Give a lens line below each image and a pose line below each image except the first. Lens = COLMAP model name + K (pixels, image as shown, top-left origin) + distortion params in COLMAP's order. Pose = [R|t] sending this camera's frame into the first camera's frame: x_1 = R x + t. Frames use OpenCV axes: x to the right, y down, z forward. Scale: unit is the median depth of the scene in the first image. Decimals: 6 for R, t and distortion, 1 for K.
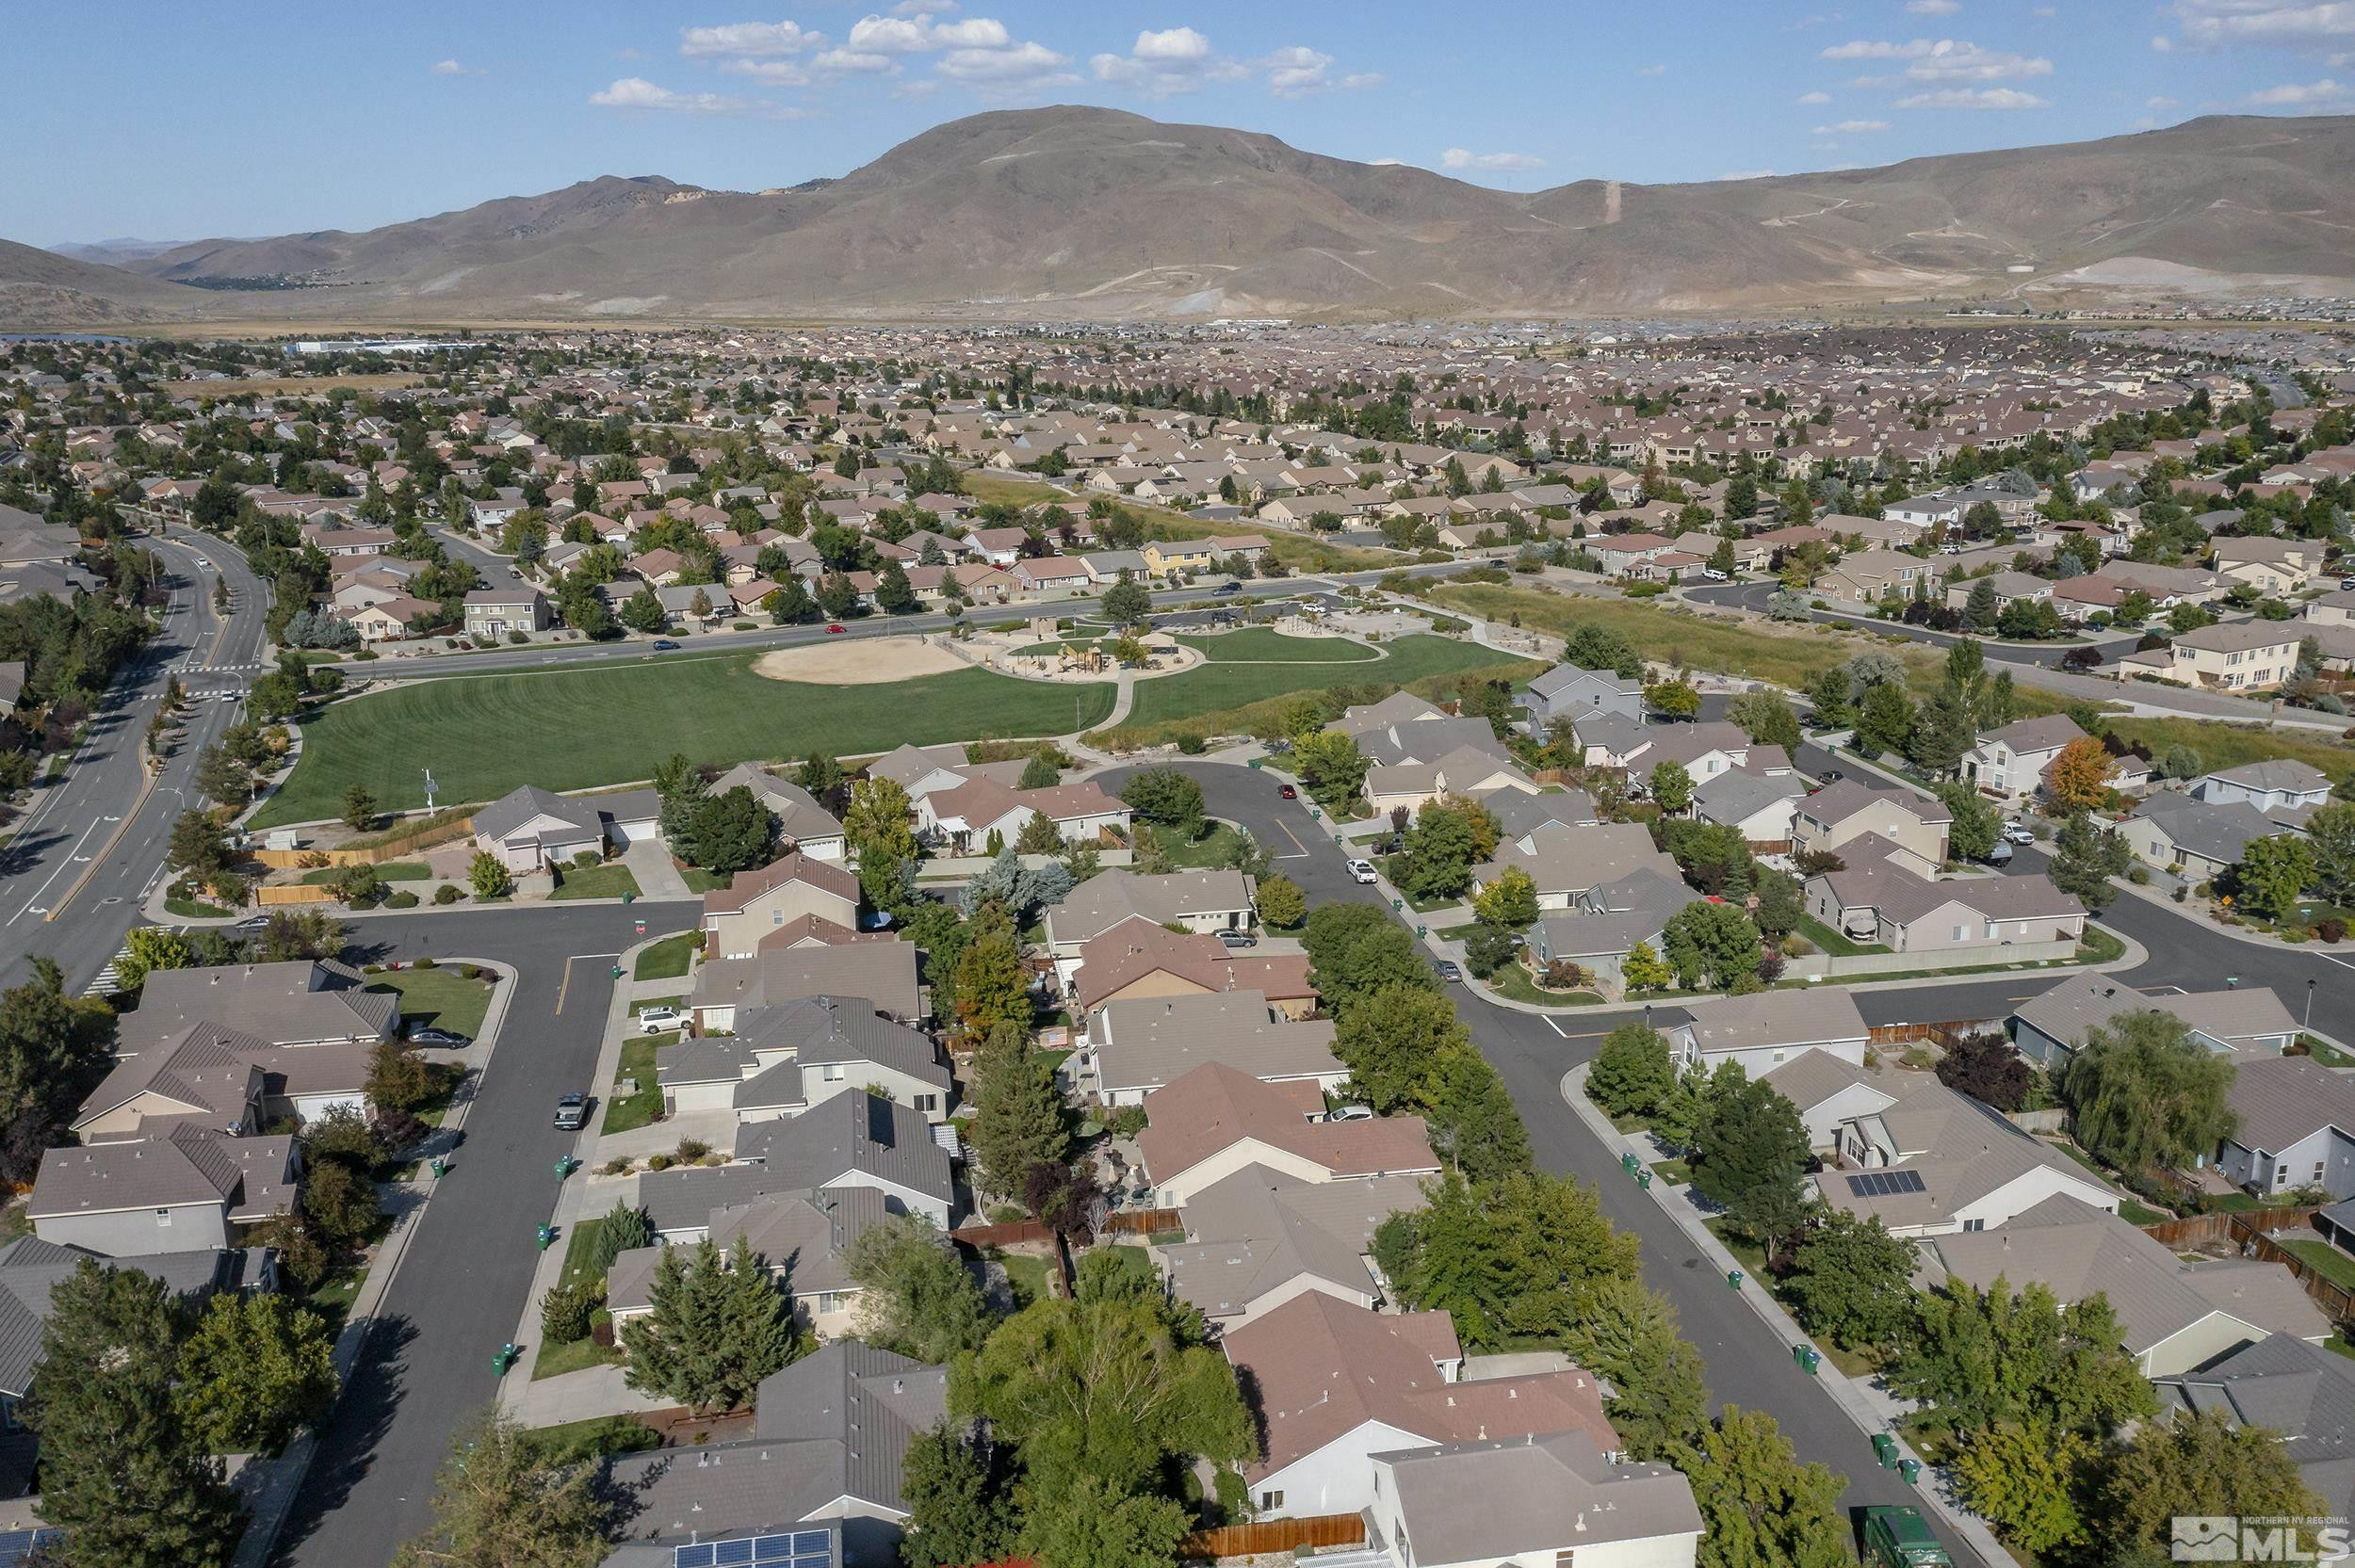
lens RADIAL K [[1834.5, 0, 1183.7], [0, 1834.5, 788.4], [0, 0, 1]] dist [0.009089, 0.023376]
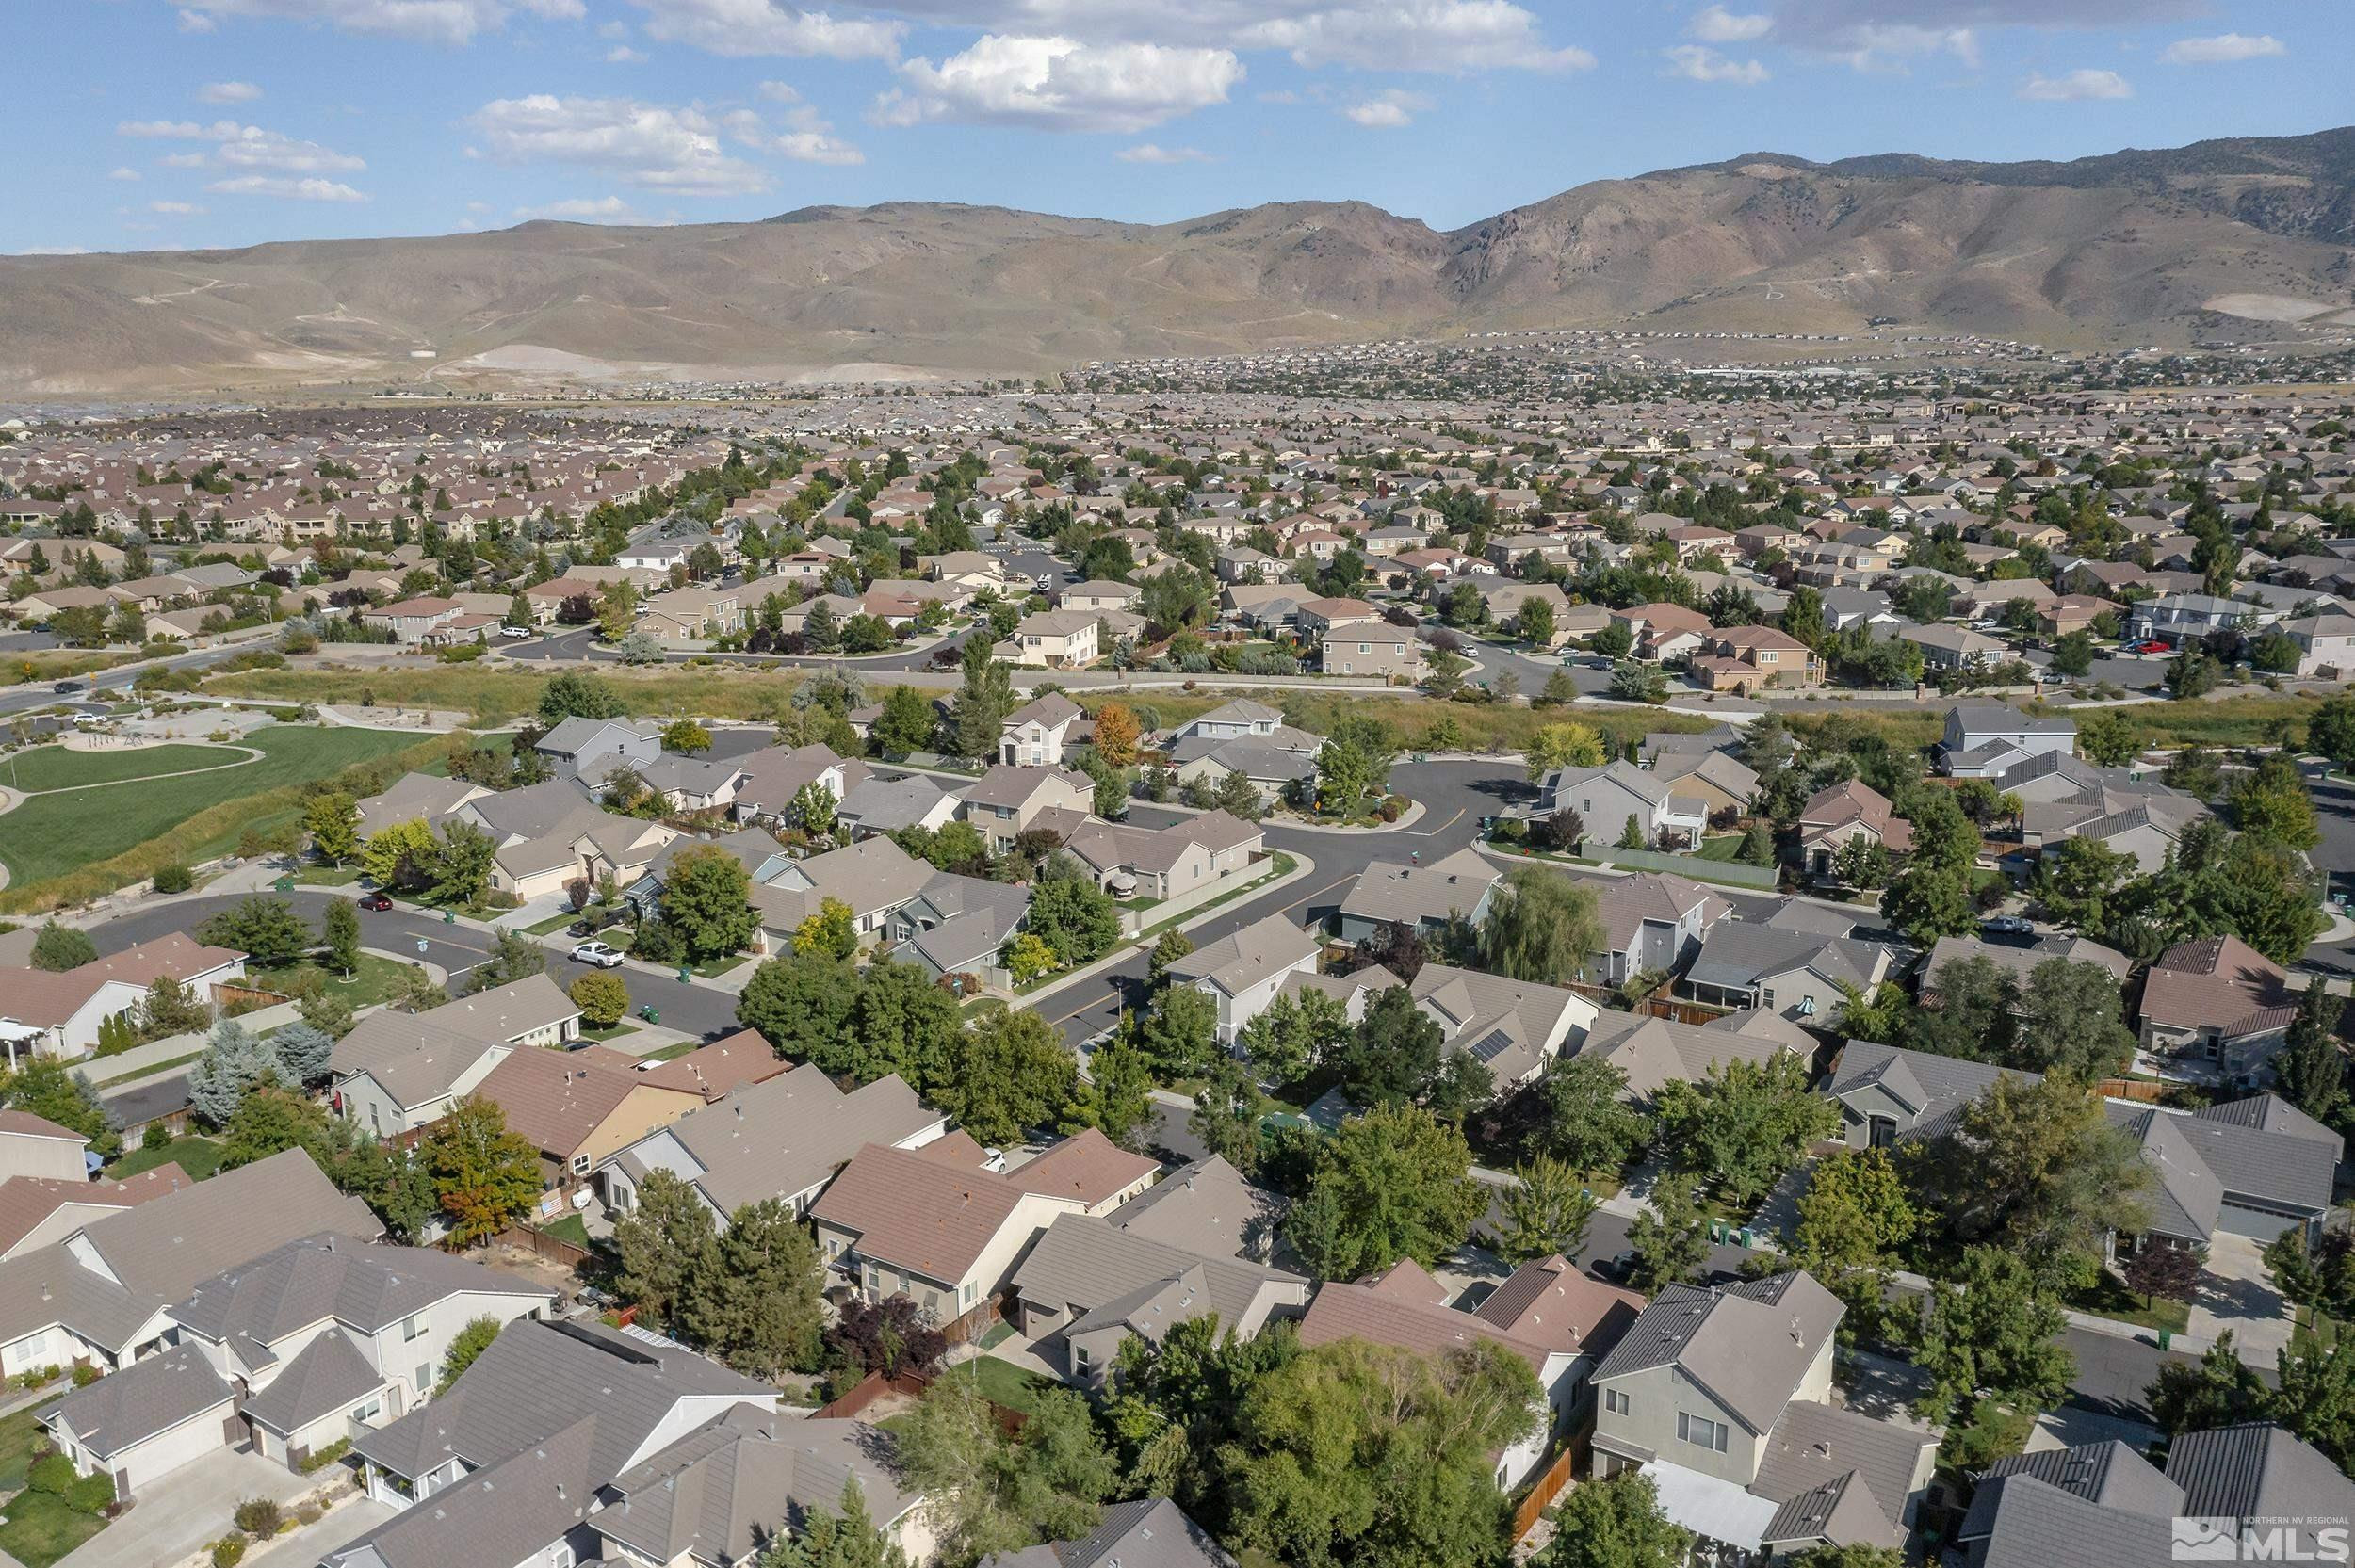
lens RADIAL K [[1834.5, 0, 1182.5], [0, 1834.5, 787.4], [0, 0, 1]] dist [0.009089, 0.023376]
pose [[0.687875, -0.162297, 0.707452, -0.180019], [0.194372, 0.980271, 0.035890, -0.005647], [-0.699319, 0.112821, 0.705850, 0.112510]]
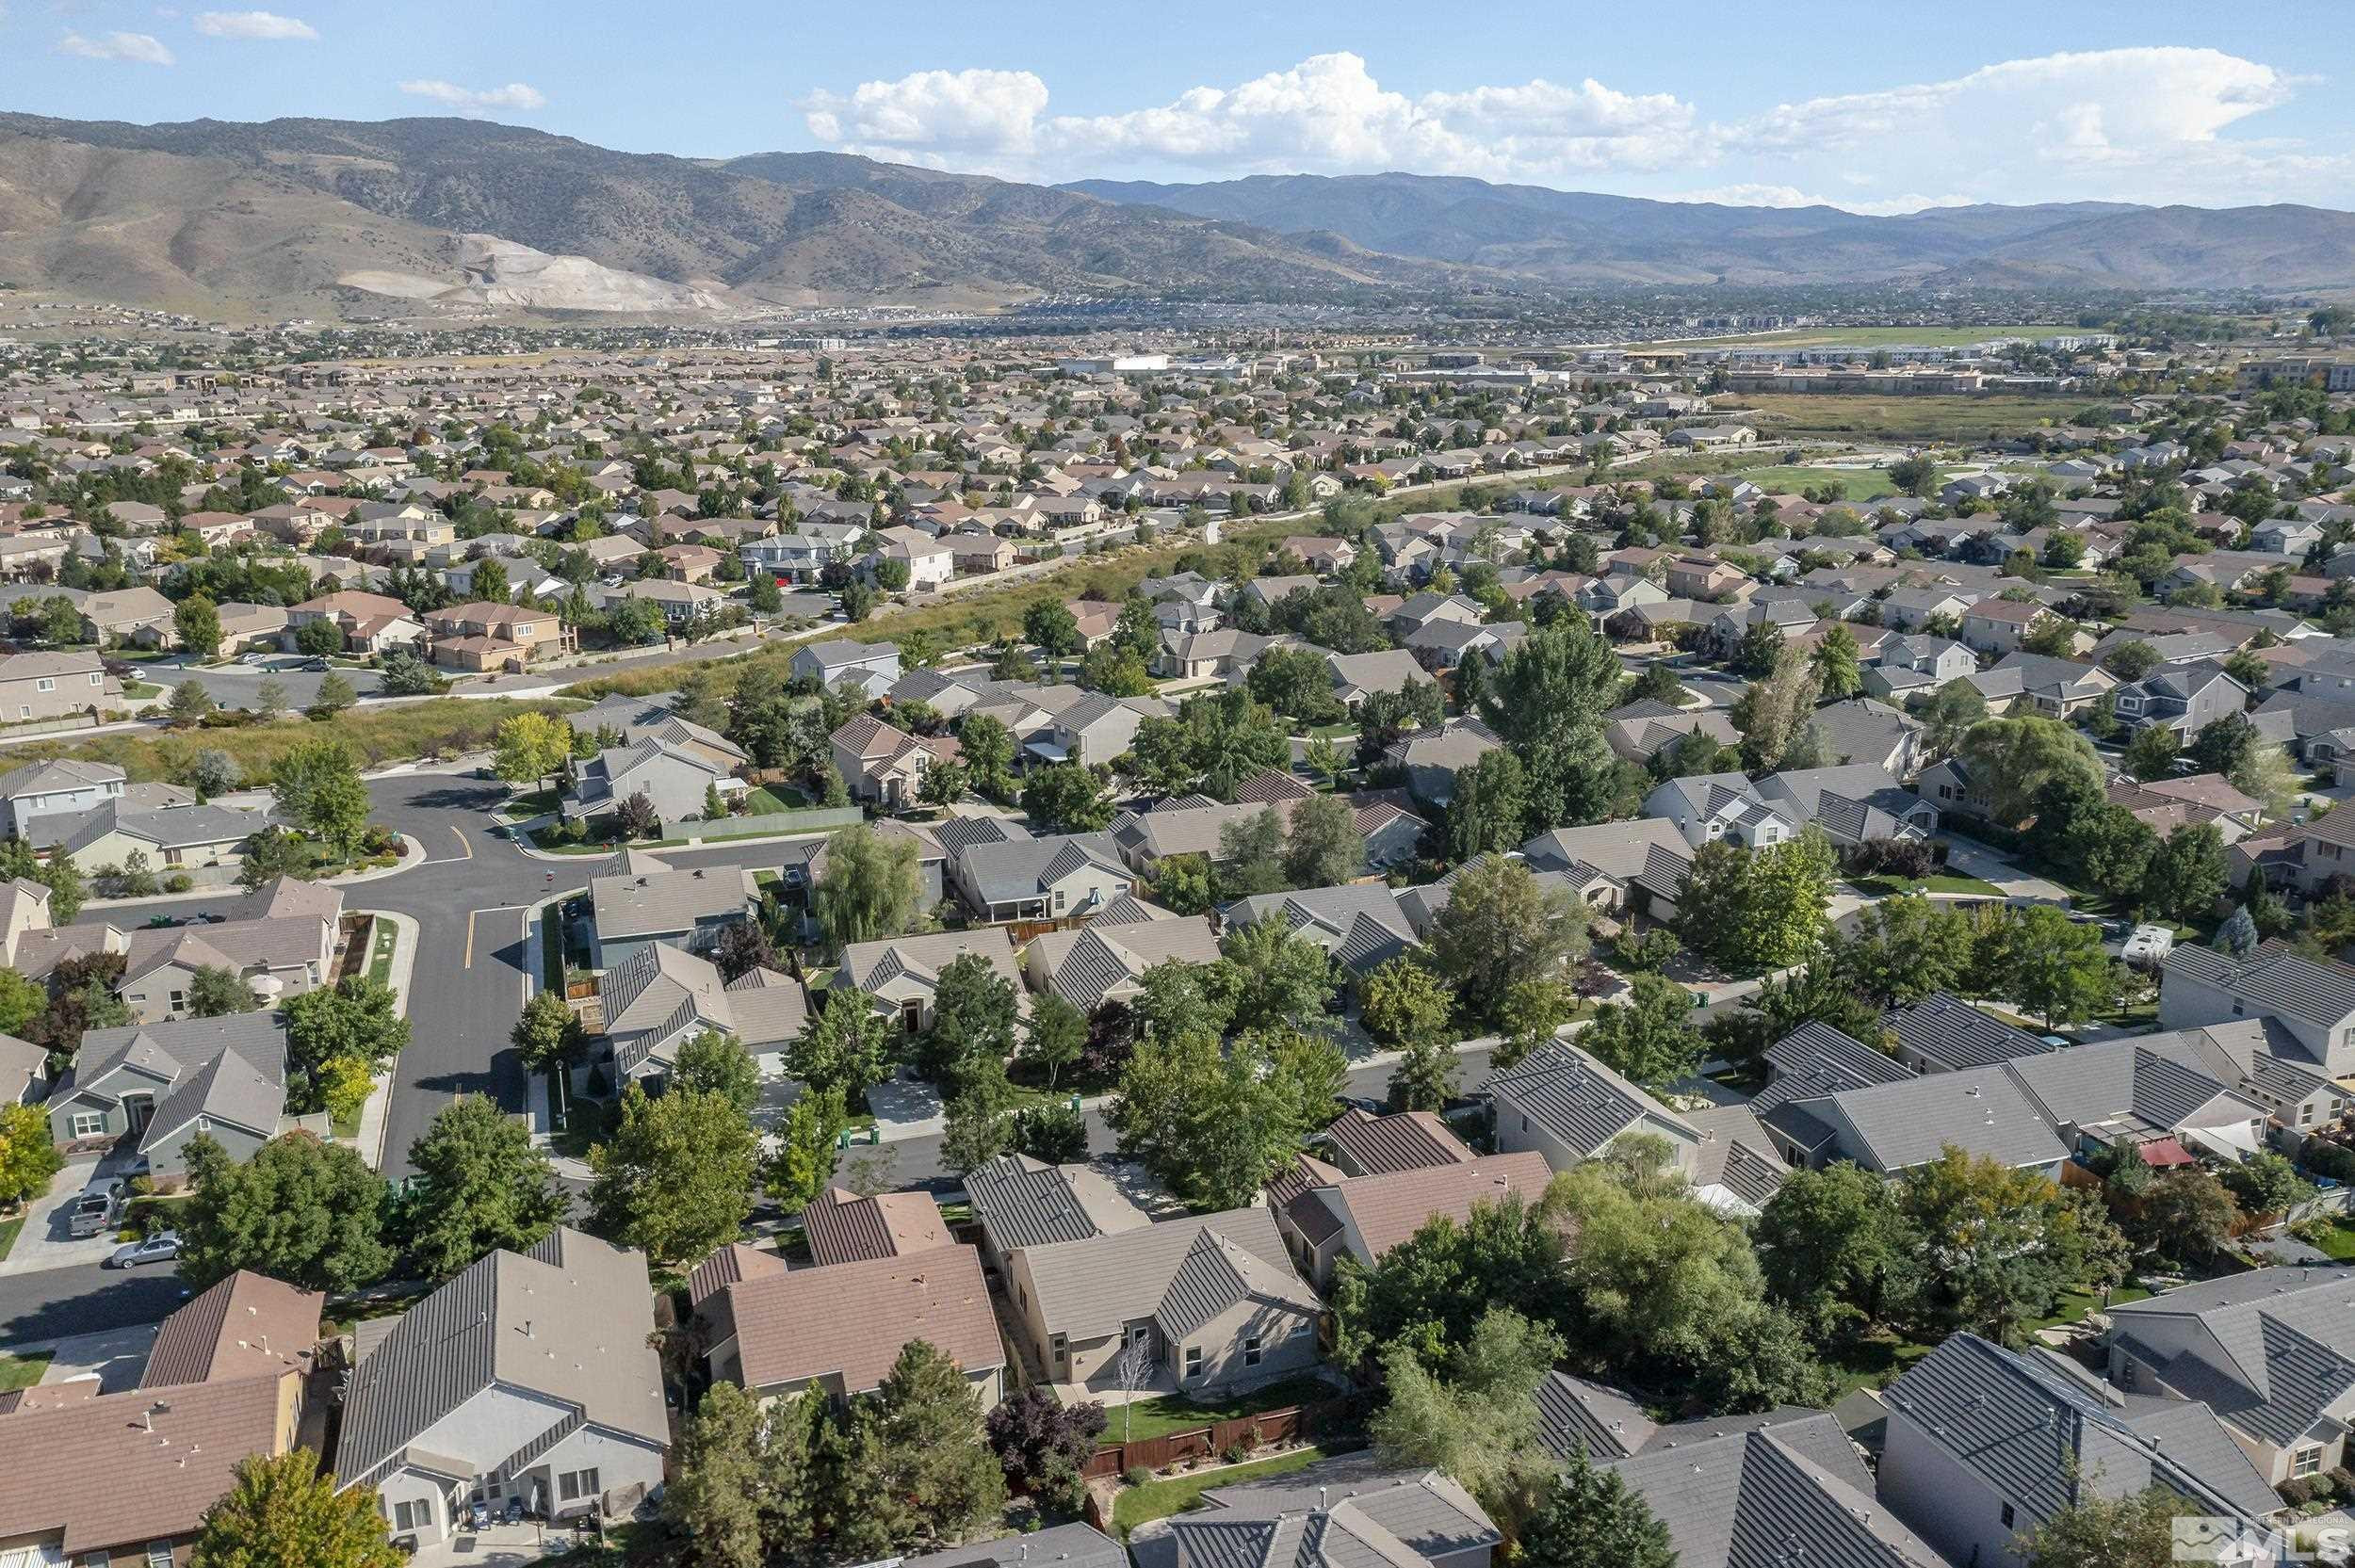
lens RADIAL K [[1834.5, 0, 1178.4], [0, 1834.5, 785.5], [0, 0, 1]] dist [0.009089, 0.023376]
pose [[-0.153000, -0.234962, 0.959888, -0.243709], [0.268726, 0.924830, 0.269213, -0.063381], [-0.950987, 0.299137, -0.078359, 0.331284]]
